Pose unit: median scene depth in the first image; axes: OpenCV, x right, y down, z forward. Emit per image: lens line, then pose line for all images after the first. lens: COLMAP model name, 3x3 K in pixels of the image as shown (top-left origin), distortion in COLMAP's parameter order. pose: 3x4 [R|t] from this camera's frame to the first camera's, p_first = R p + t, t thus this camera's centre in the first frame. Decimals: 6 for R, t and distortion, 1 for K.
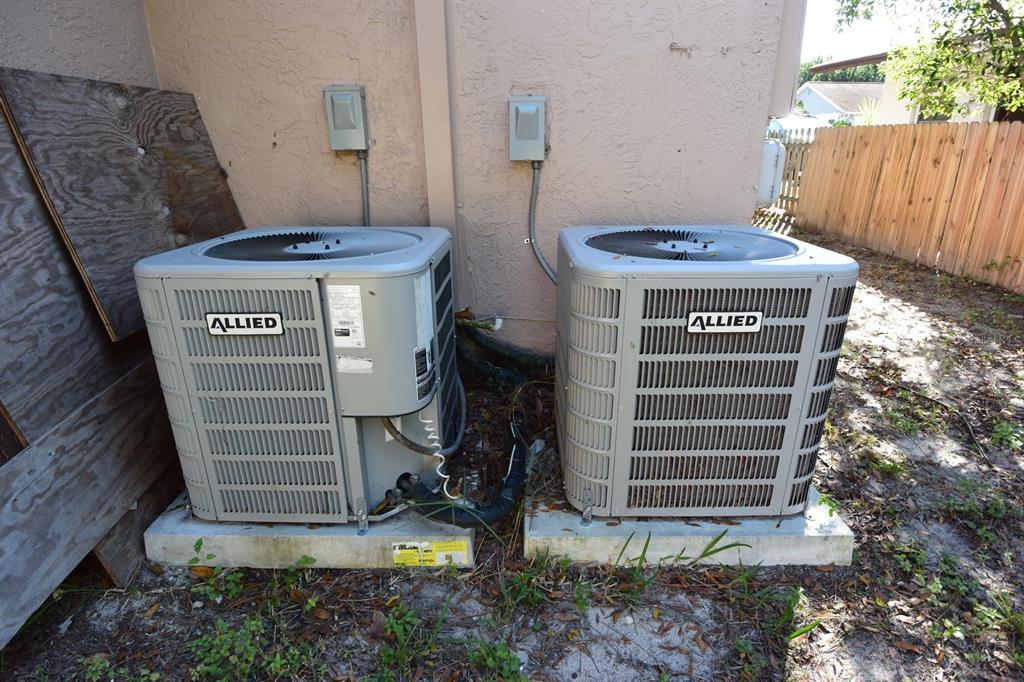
lens RADIAL K [[536.8, 0, 513.4], [0, 536.8, 344.2], [0, 0, 1]] dist [-0.000909, -0.025133]
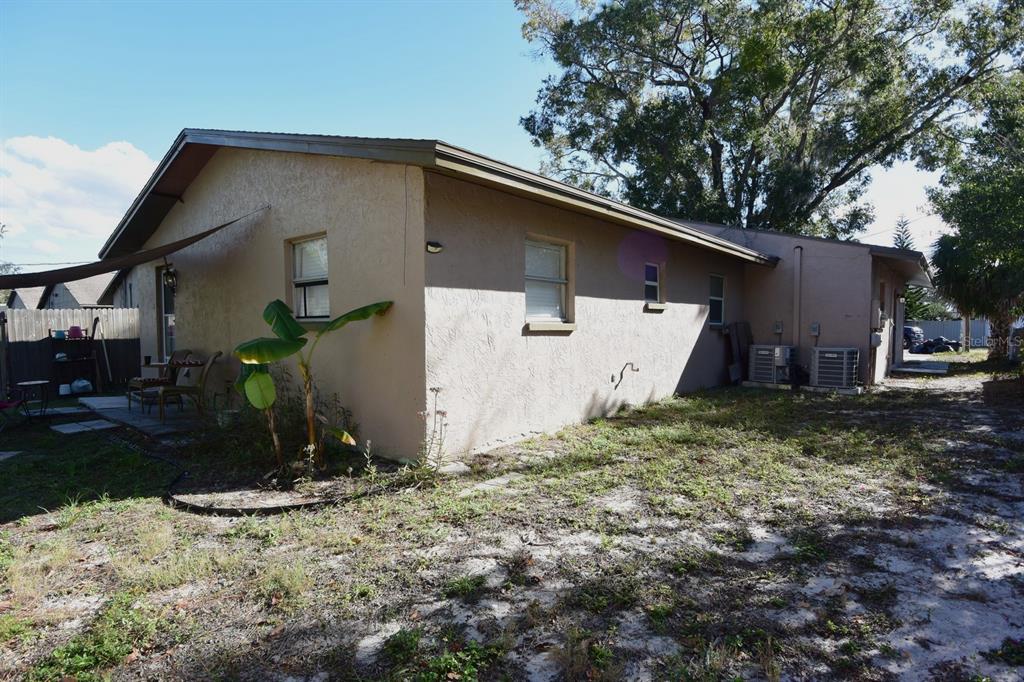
lens RADIAL K [[536.8, 0, 513.4], [0, 536.8, 344.2], [0, 0, 1]] dist [-0.000909, -0.025133]
pose [[0.751674, 0.027182, -0.658974, 1.862615], [-0.233369, 0.945474, -0.227197, 2.391698], [0.616867, 0.324562, 0.717032, -6.715438]]
